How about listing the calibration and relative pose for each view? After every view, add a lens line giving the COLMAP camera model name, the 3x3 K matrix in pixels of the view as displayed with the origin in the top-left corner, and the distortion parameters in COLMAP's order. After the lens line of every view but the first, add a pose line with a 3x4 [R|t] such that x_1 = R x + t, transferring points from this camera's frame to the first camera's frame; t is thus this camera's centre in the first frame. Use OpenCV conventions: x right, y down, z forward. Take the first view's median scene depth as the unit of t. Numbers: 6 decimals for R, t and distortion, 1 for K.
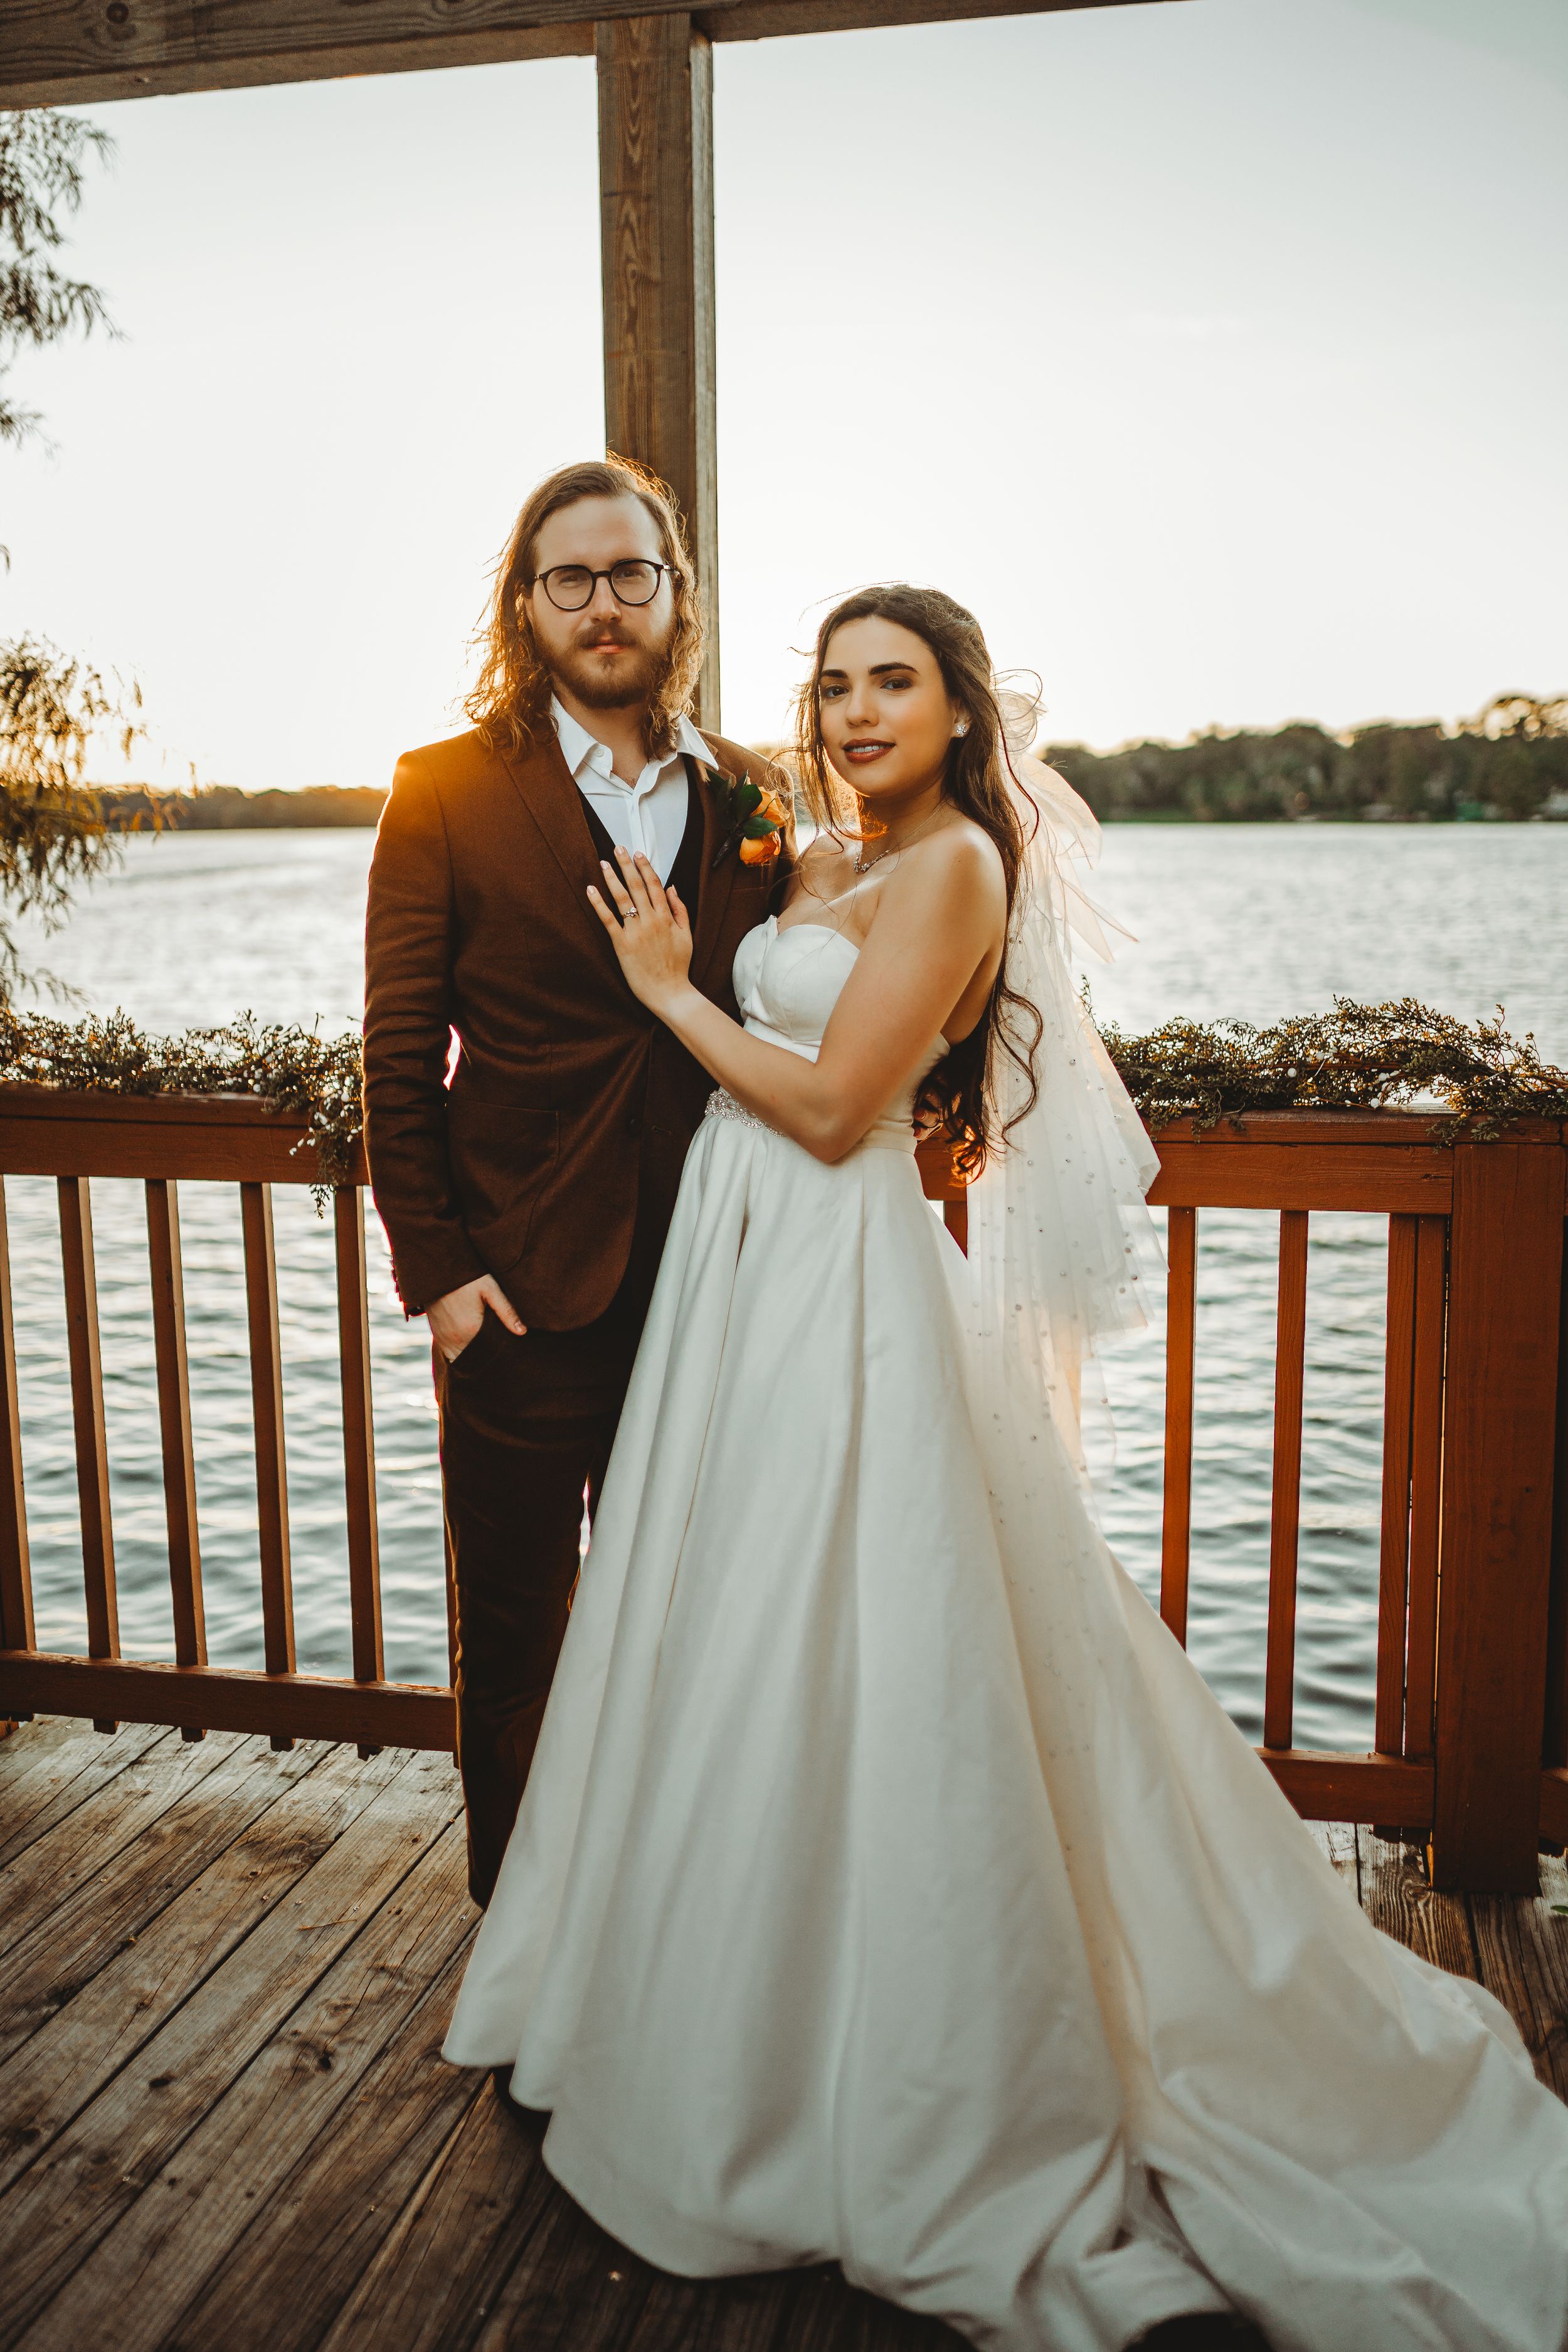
lens RADIAL K [[2115.1, 0, 791.9], [0, 2115.1, 1174.2], [0, 0, 1]] dist [-0.015575, 0.034488]
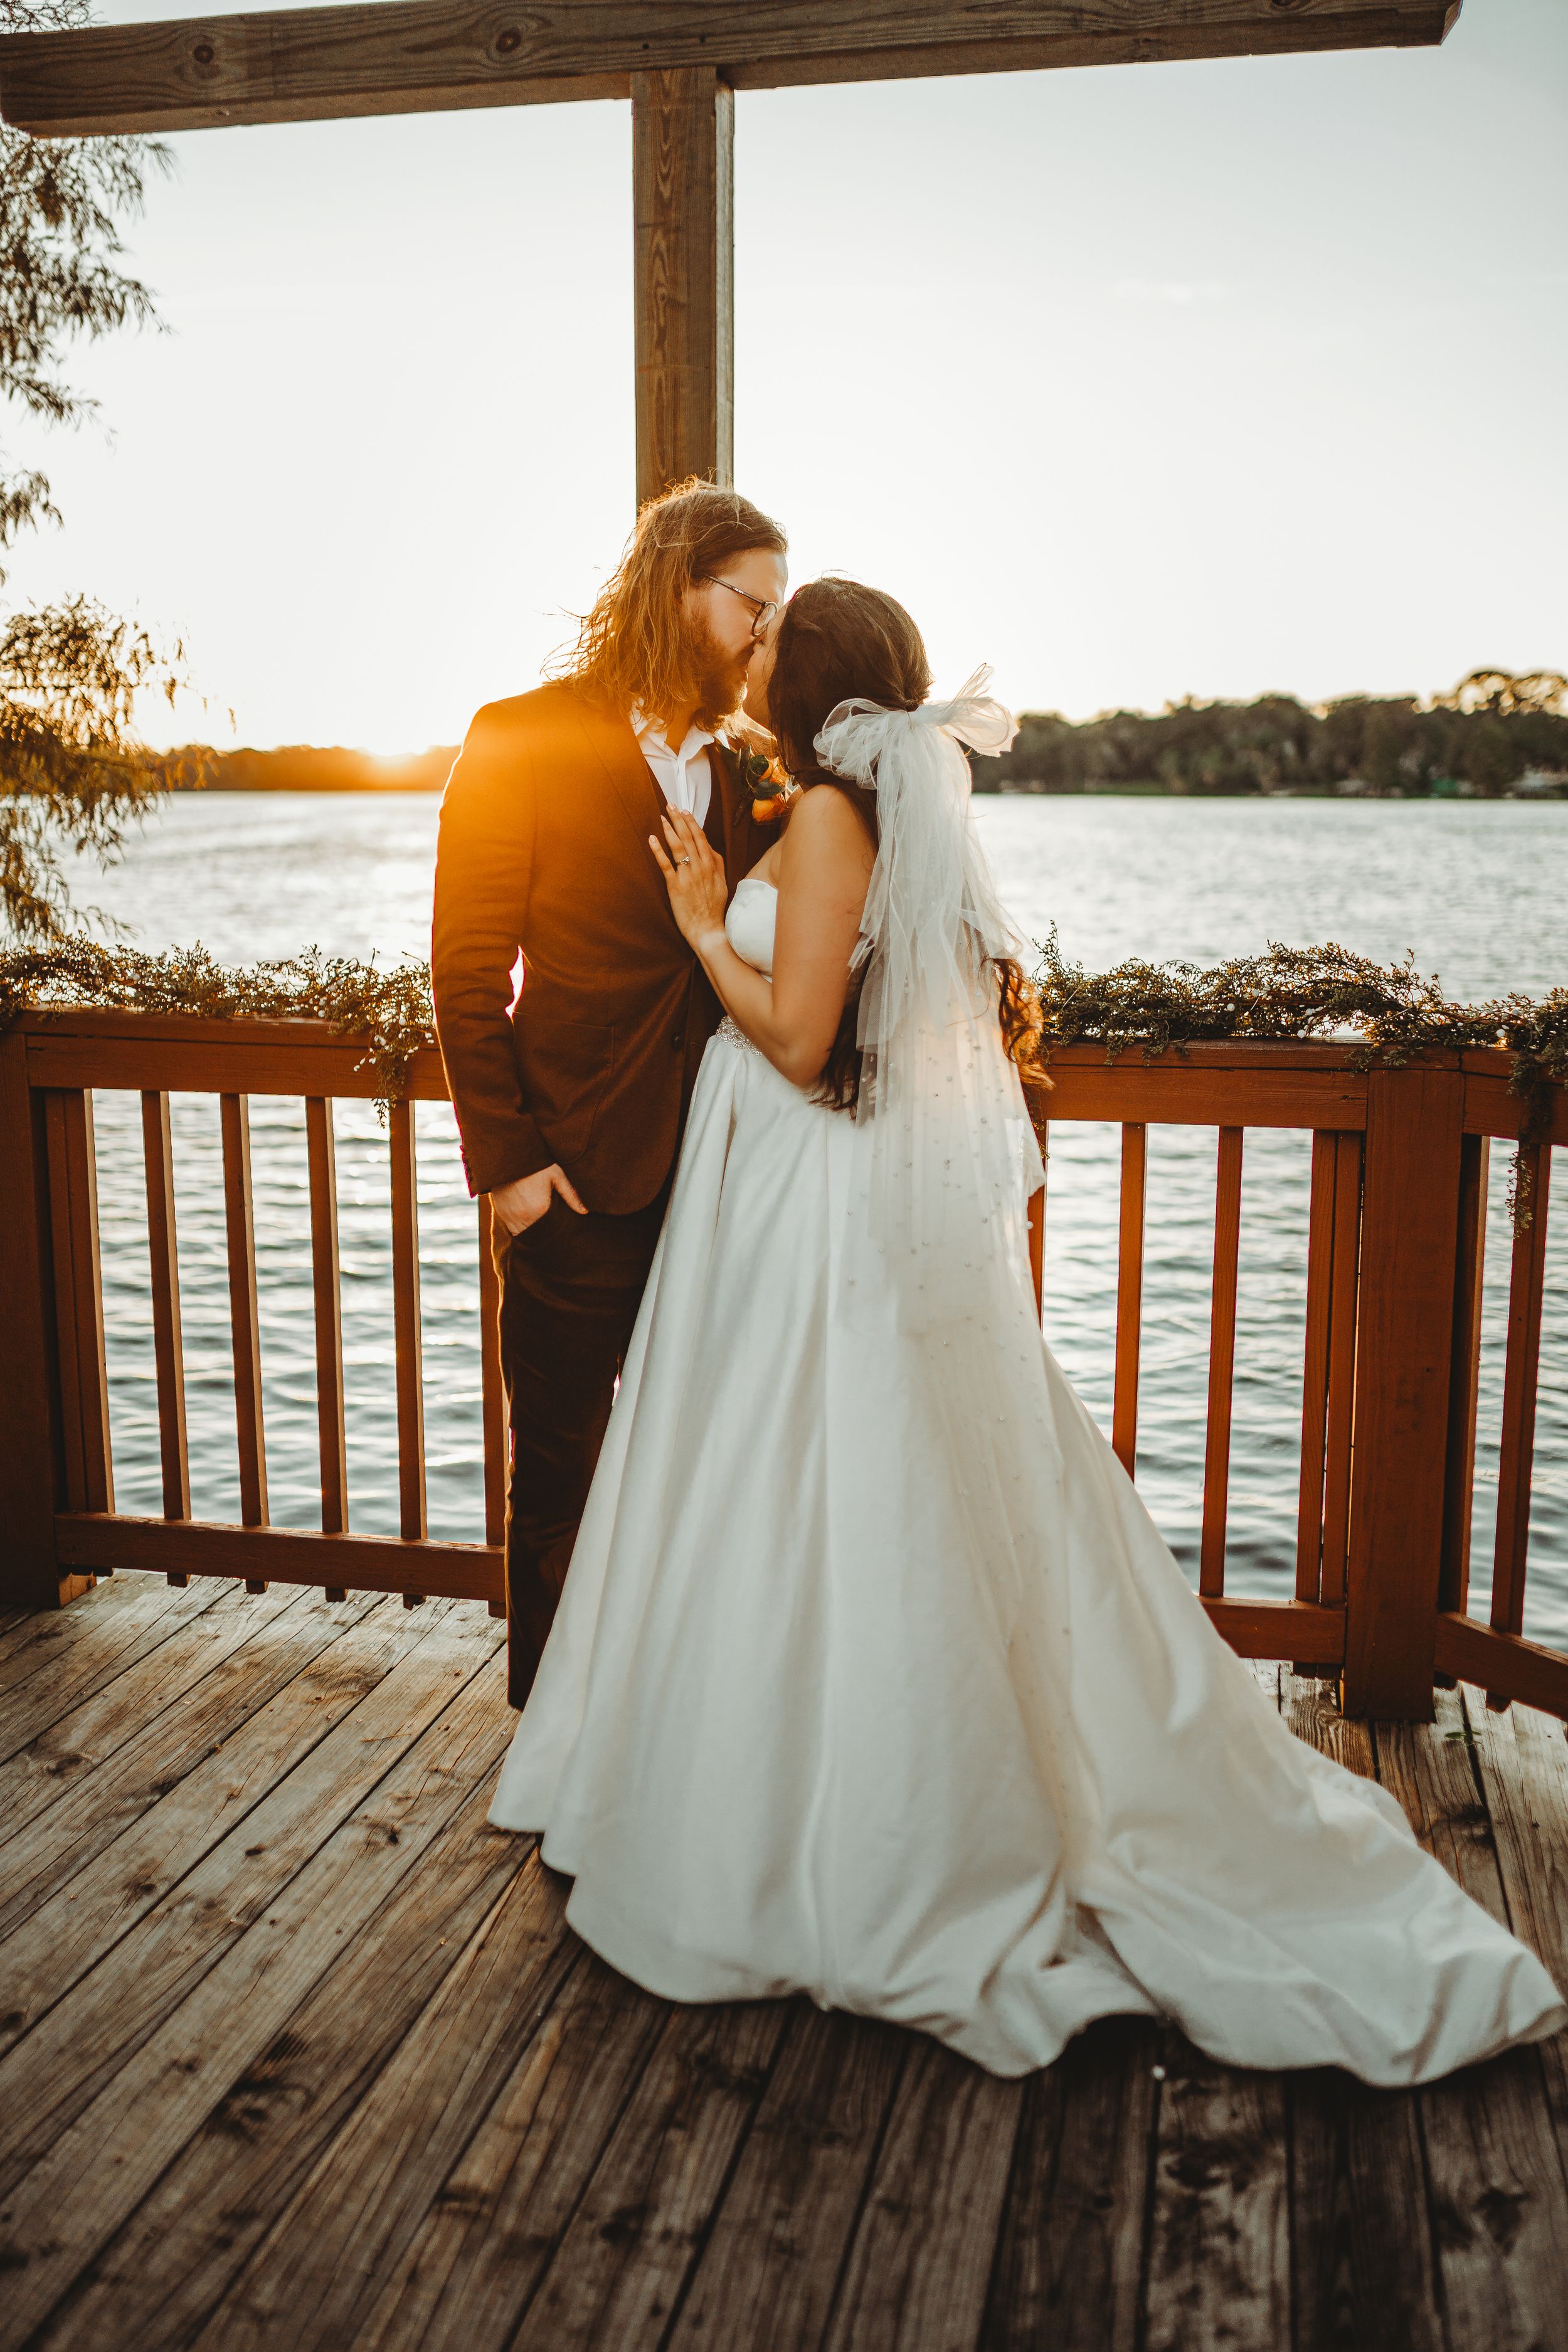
lens RADIAL K [[2115.1, 0, 780.2], [0, 2115.1, 1178.3], [0, 0, 1]] dist [-0.015575, 0.034488]
pose [[0.999899, 0.010860, 0.009197, -0.018239], [-0.011017, 0.999791, 0.017228, 0.027340], [-0.009008, -0.017327, 0.999809, -0.147916]]
